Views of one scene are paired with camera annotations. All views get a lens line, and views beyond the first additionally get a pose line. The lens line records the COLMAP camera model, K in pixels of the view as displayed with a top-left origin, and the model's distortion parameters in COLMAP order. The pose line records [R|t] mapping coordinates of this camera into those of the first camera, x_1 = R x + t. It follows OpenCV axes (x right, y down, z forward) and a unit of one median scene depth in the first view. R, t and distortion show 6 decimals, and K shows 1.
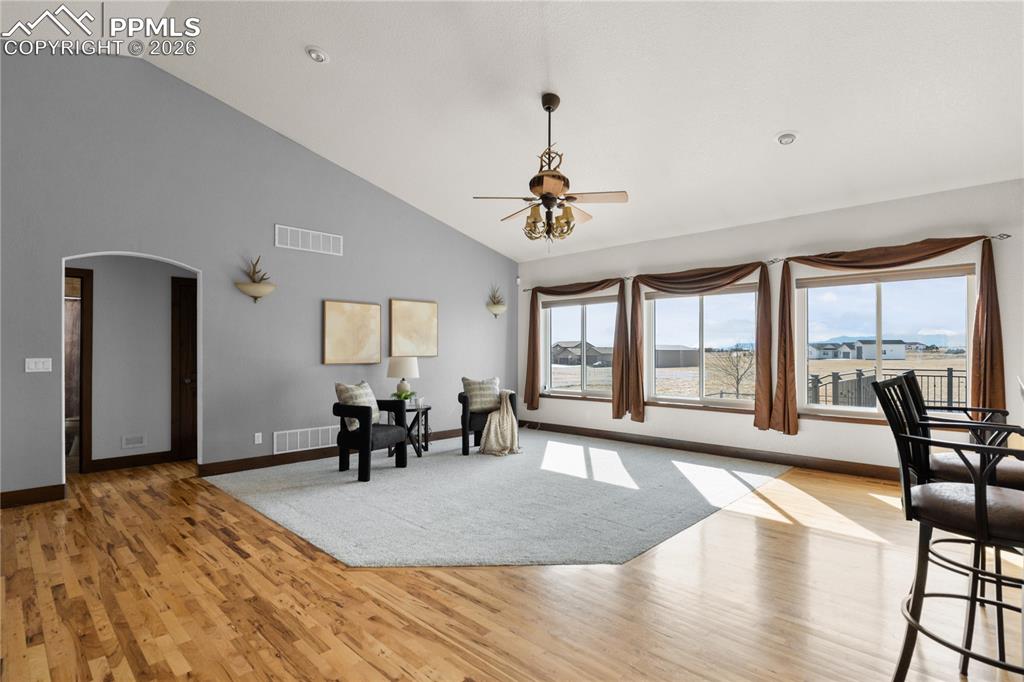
lens RADIAL K [[505.9, 0, 508.8], [0, 505.9, 347.6], [0, 0, 1]] dist [-0.010540, 0.003897]
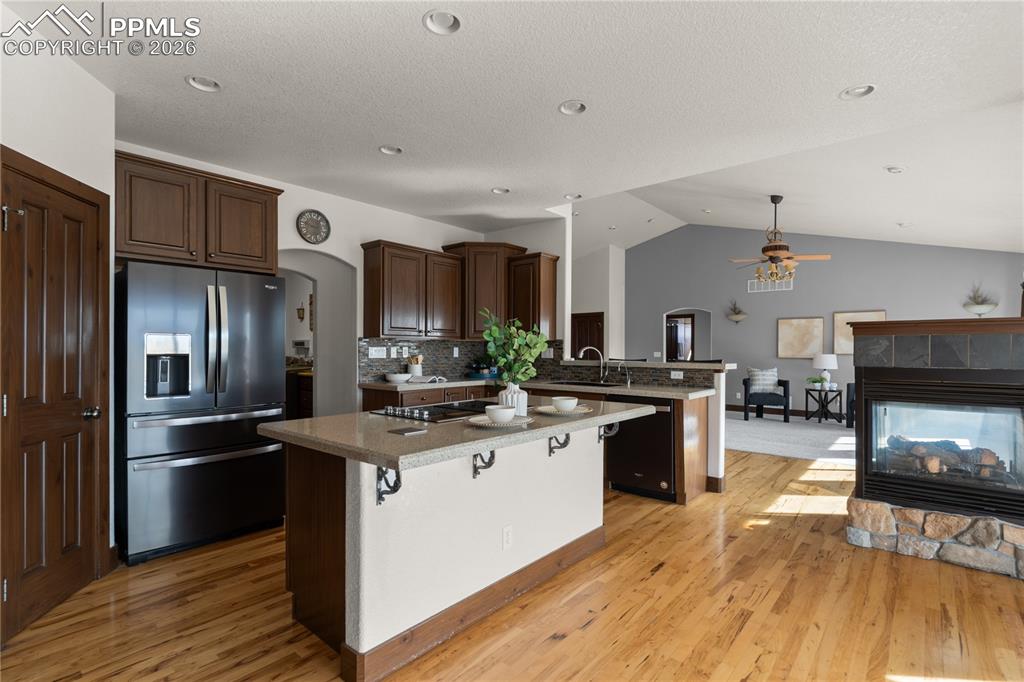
lens RADIAL K [[488.9, 0, 510.7], [0, 488.9, 347.4], [0, 0, 1]] dist [-0.005343, 0.000203]
pose [[0.064932, -0.002620, -0.997886, 1.550438], [0.004344, 0.999988, -0.002343, -0.001727], [0.997880, -0.004183, 0.064942, 0.032163]]
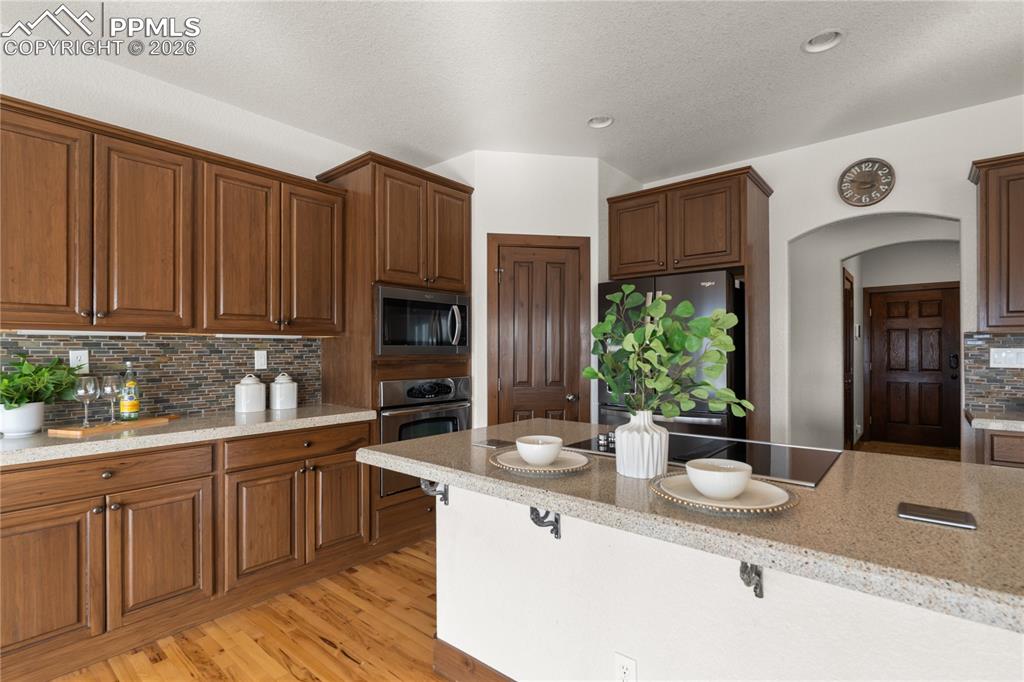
lens RADIAL K [[488.9, 0, 509.8], [0, 488.9, 347.0], [0, 0, 1]] dist [-0.005343, 0.000203]
pose [[-0.997348, 0.000854, -0.072773, 1.109371], [0.001774, 0.999919, -0.012583, -0.000896], [0.072756, -0.012678, -0.997269, 0.371833]]
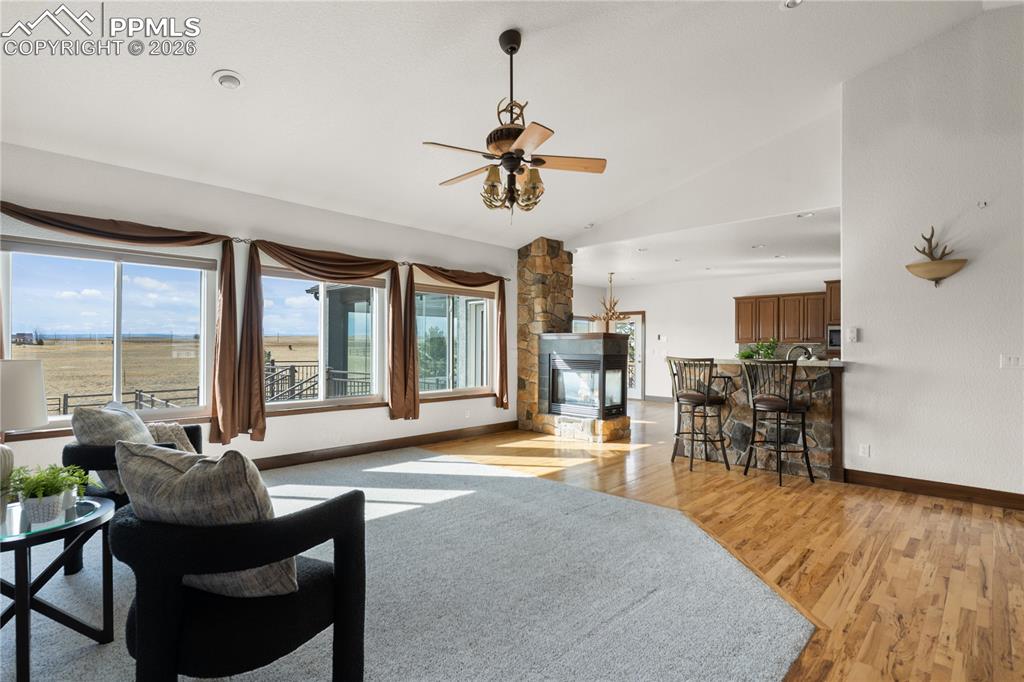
lens RADIAL K [[505.9, 0, 506.4], [0, 505.9, 340.9], [0, 0, 1]] dist [-0.010540, 0.003897]
pose [[-0.006086, 0.013029, 0.999897, -0.707108], [-0.013865, 0.999818, -0.013113, 0.010030], [-0.999885, -0.013943, -0.005904, 0.967763]]
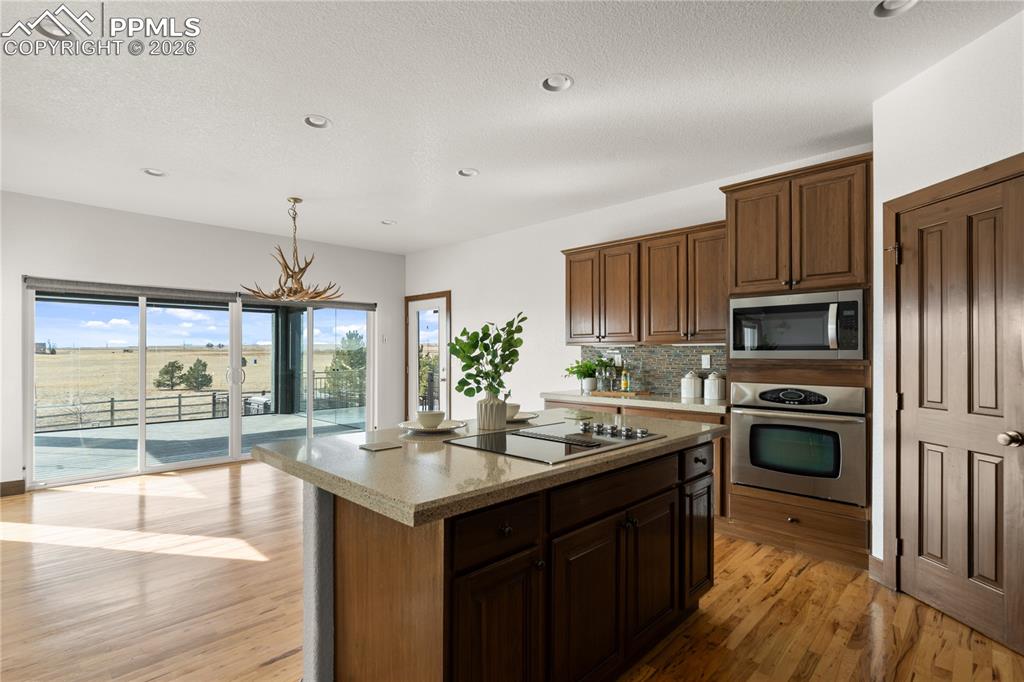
lens RADIAL K [[488.9, 0, 508.5], [0, 488.9, 348.7], [0, 0, 1]] dist [-0.005343, 0.000203]
pose [[0.002487, 0.011127, 0.999935, 0.487321], [-0.007771, 0.999908, -0.011107, -0.003501], [-0.999967, -0.007743, 0.002573, 0.049621]]
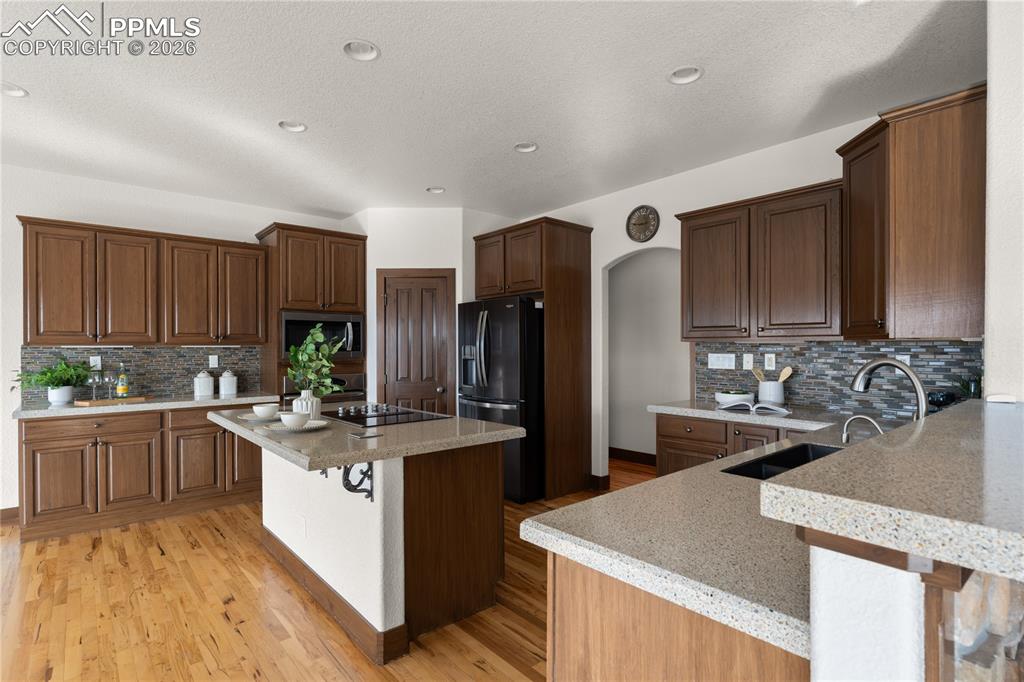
lens RADIAL K [[505.9, 0, 511.7], [0, 505.9, 347.5], [0, 0, 1]] dist [-0.010540, 0.003897]
pose [[-0.996607, 0.004014, 0.082215, 0.703166], [0.003447, 0.999969, -0.007032, -0.011743], [-0.082241, -0.006725, -0.996590, 0.666757]]
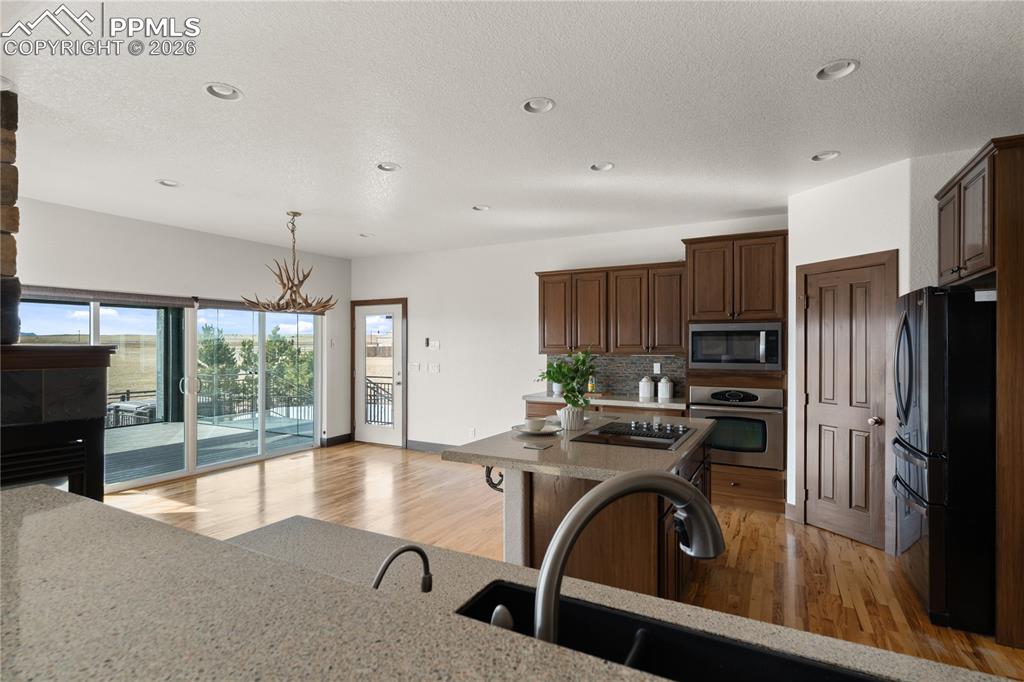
lens RADIAL K [[505.9, 0, 509.0], [0, 505.9, 342.7], [0, 0, 1]] dist [-0.010540, 0.003897]
pose [[-0.274488, 0.007302, 0.961563, 0.340606], [-0.007523, 0.999924, -0.009740, -0.039331], [-0.961561, -0.009907, -0.274413, 0.352219]]
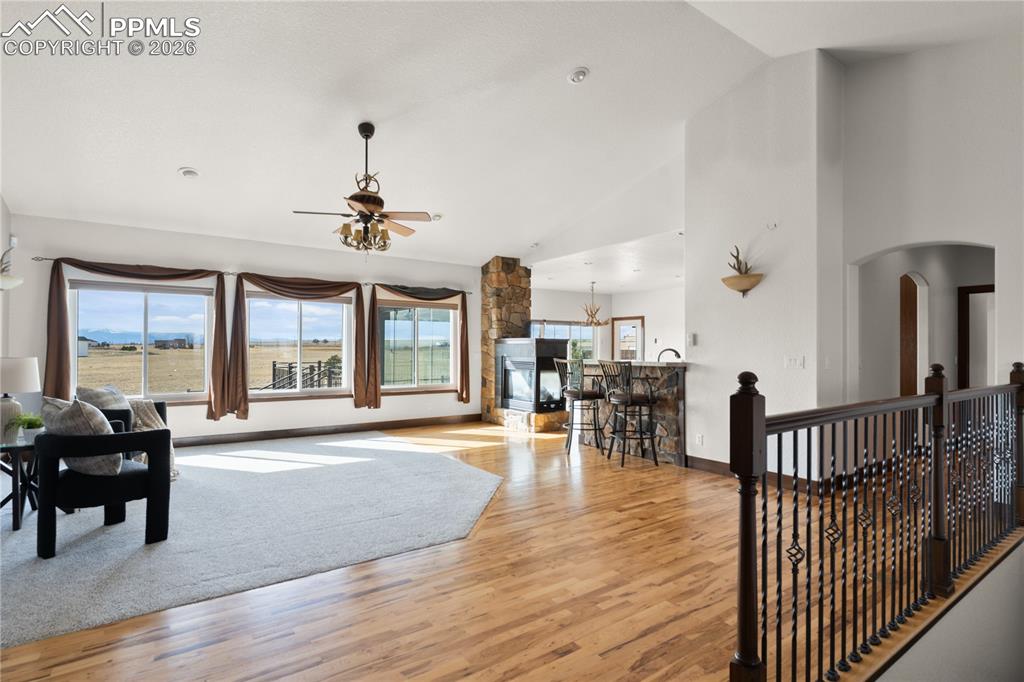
lens RADIAL K [[505.9, 0, 507.5], [0, 505.9, 339.6], [0, 0, 1]] dist [-0.010540, 0.003897]
pose [[0.182570, 0.021569, 0.982956, -0.937796], [-0.011792, 0.999735, -0.019747, 0.003906], [-0.983122, -0.007985, 0.182776, 0.457088]]
